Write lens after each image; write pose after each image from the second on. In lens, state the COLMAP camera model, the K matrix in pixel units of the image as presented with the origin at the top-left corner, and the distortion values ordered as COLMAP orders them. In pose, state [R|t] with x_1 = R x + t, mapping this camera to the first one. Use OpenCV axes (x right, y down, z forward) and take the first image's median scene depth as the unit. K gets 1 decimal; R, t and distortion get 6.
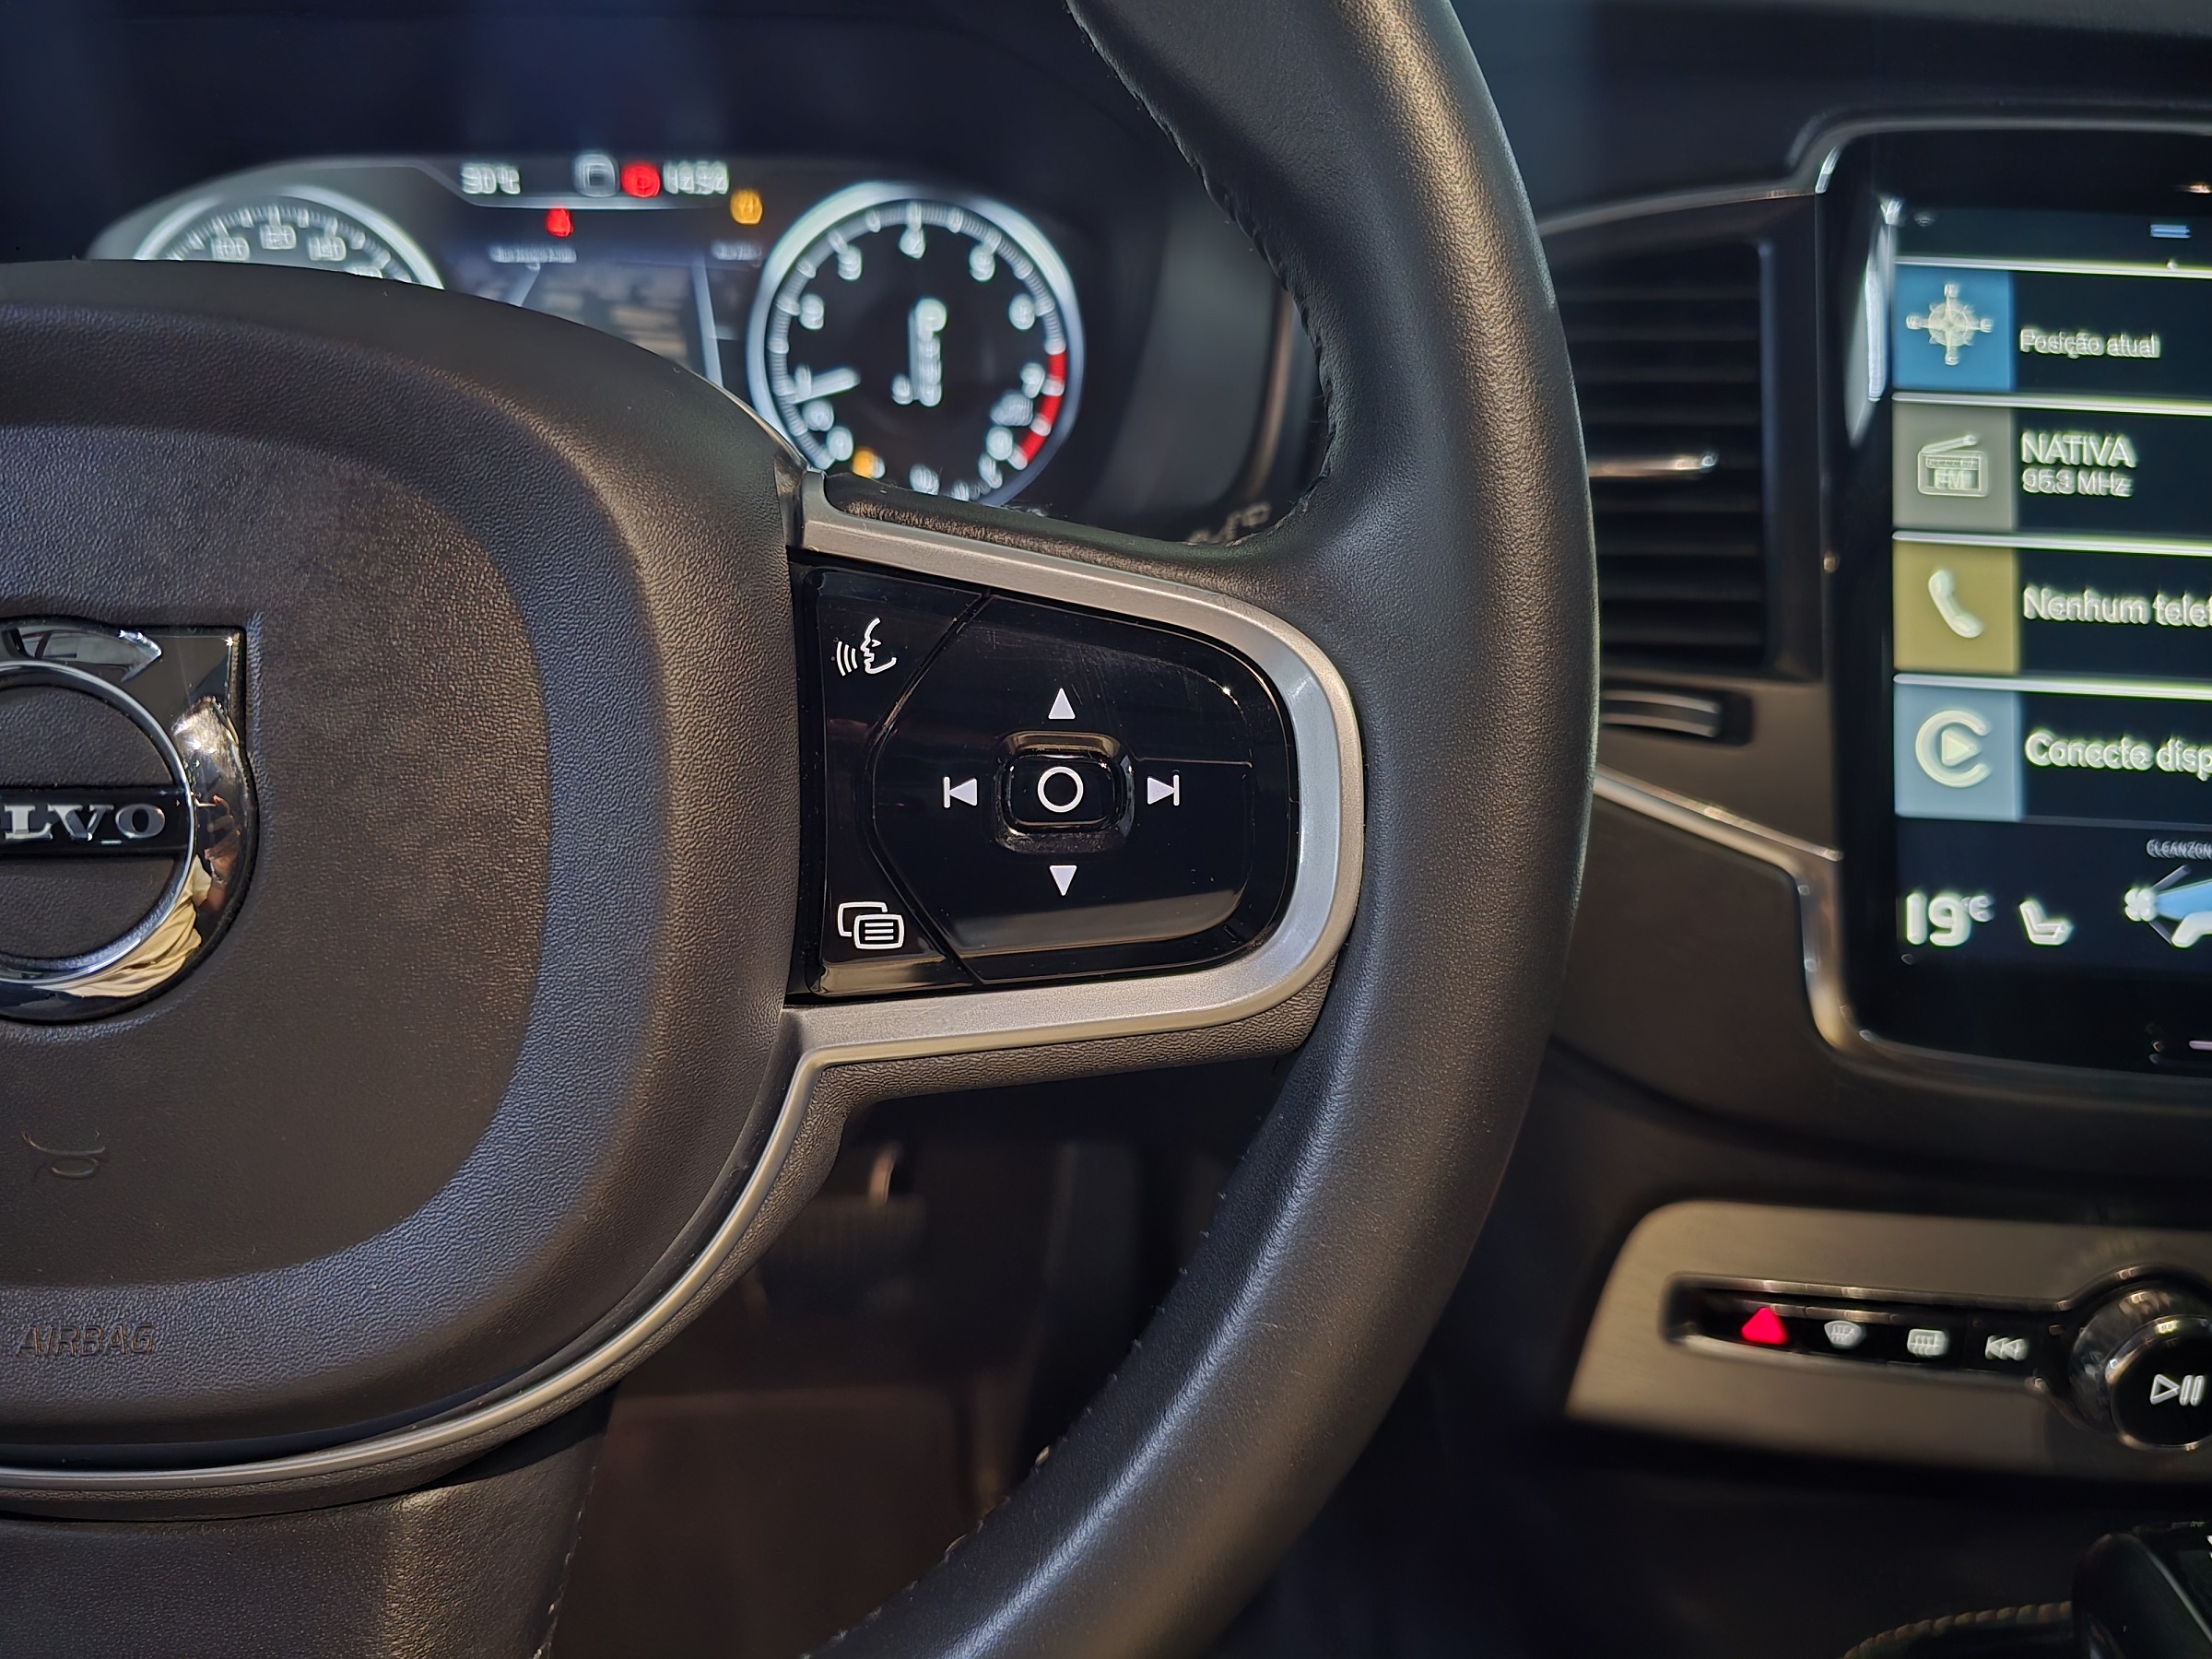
lens RADIAL K [[1523.2, 0, 1099.7], [0, 1523.2, 818.3], [0, 0, 1]] dist [0.011557, -0.031641]
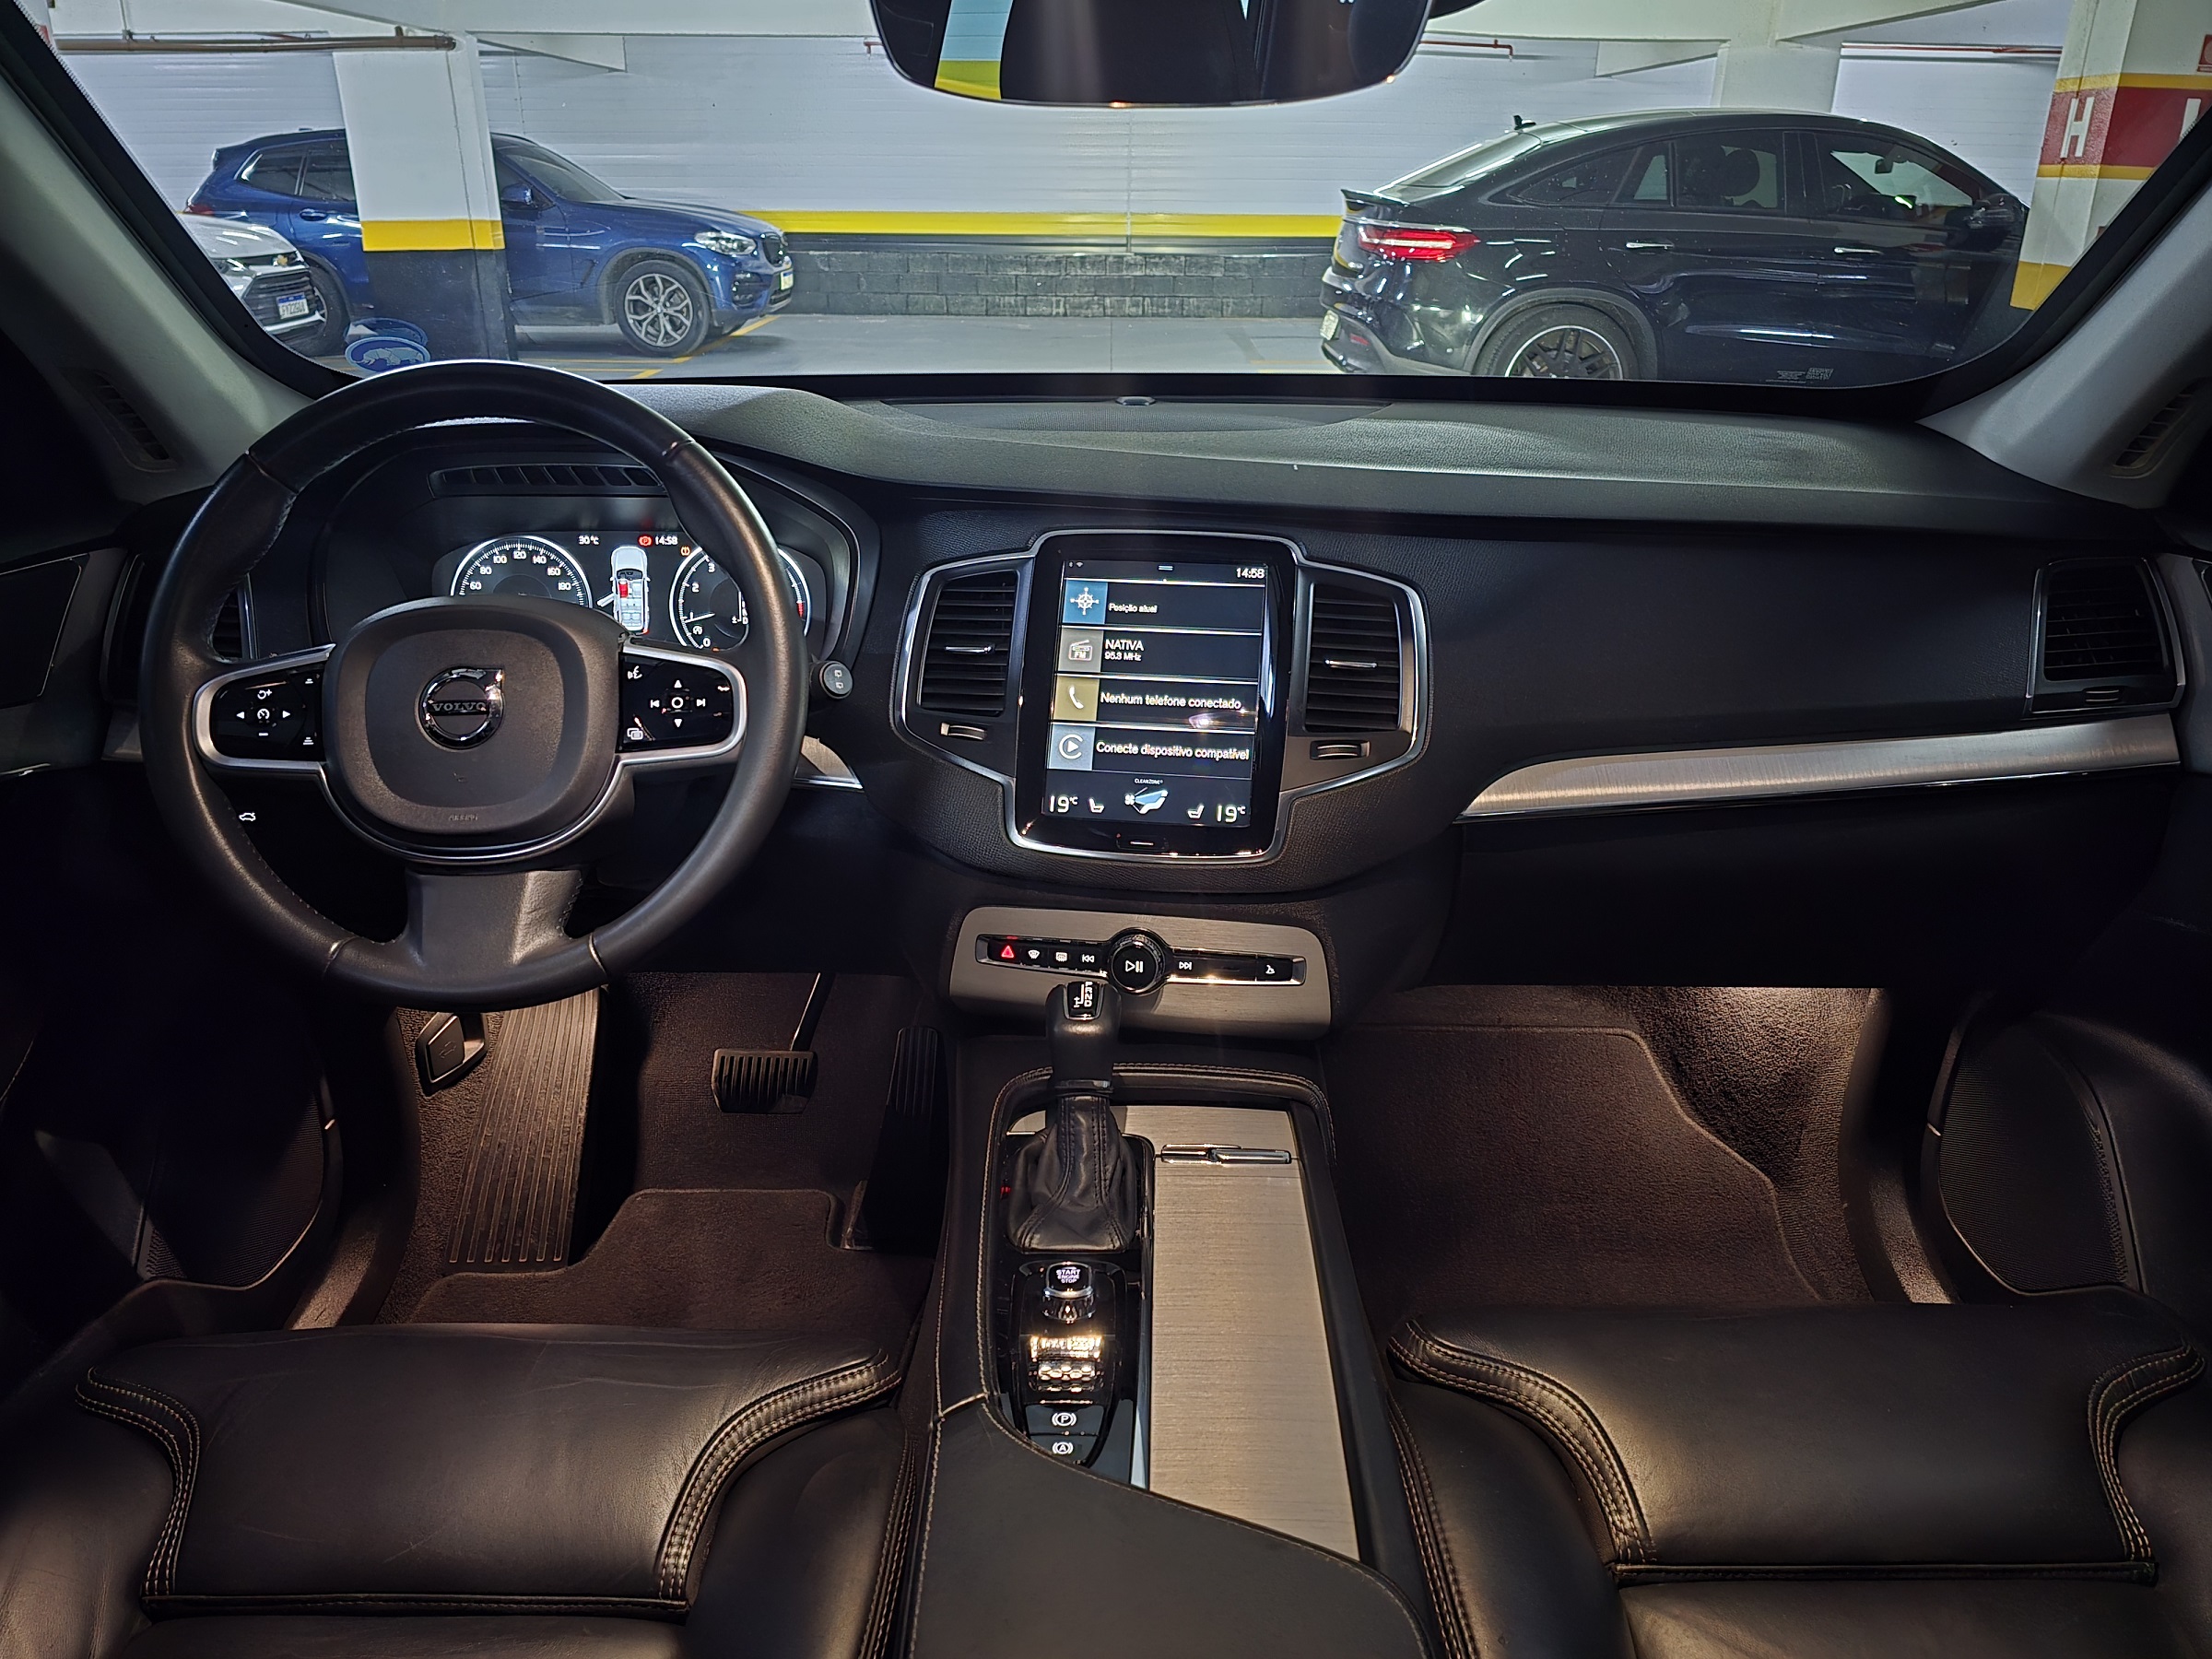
lens RADIAL K [[1523.2, 0, 1083.7], [0, 1523.2, 849.3], [0, 0, 1]] dist [0.011557, -0.031641]
pose [[0.994349, 0.021735, -0.103911, 0.875765], [-0.033529, 0.993013, -0.113144, 0.465225], [0.100726, 0.115989, 0.988130, -1.786964]]
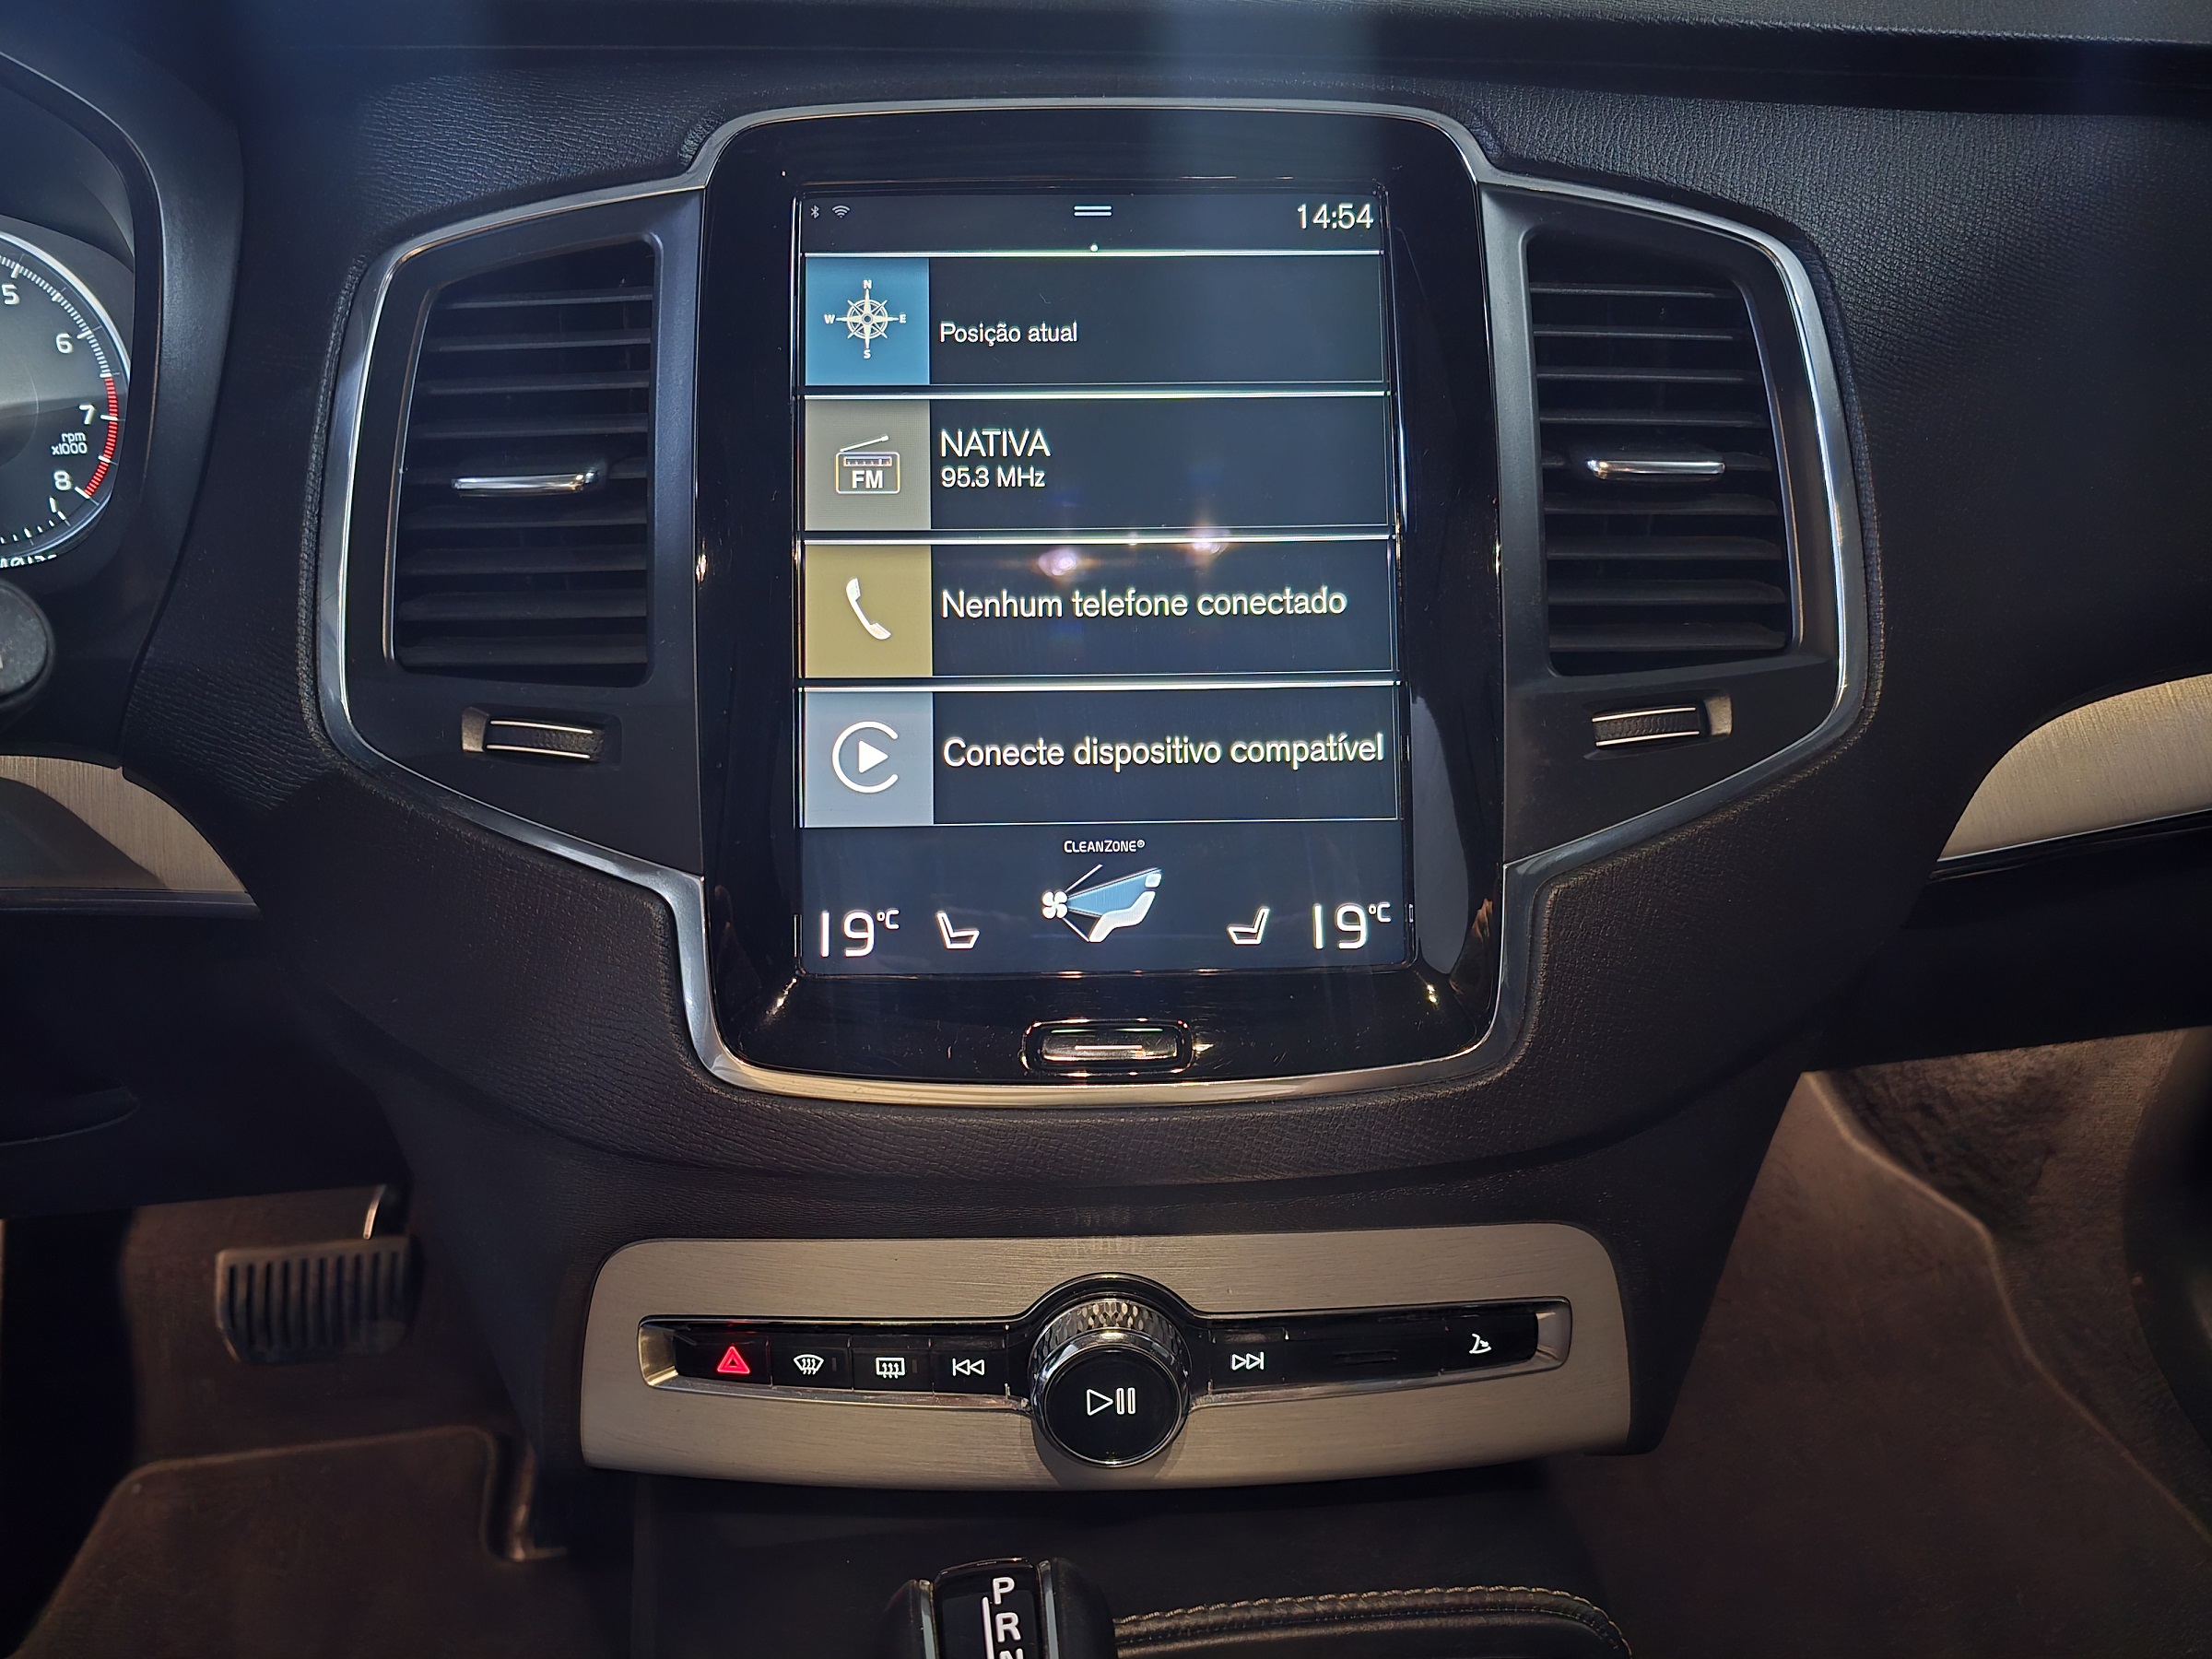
lens RADIAL K [[1523.2, 0, 1095.7], [0, 1523.2, 815.7], [0, 0, 1]] dist [0.011557, -0.031641]
pose [[0.997059, -0.055463, 0.052891, 0.645541], [0.055361, 0.998461, 0.003405, -0.003058], [-0.052999, -0.000467, 0.998594, 0.019818]]
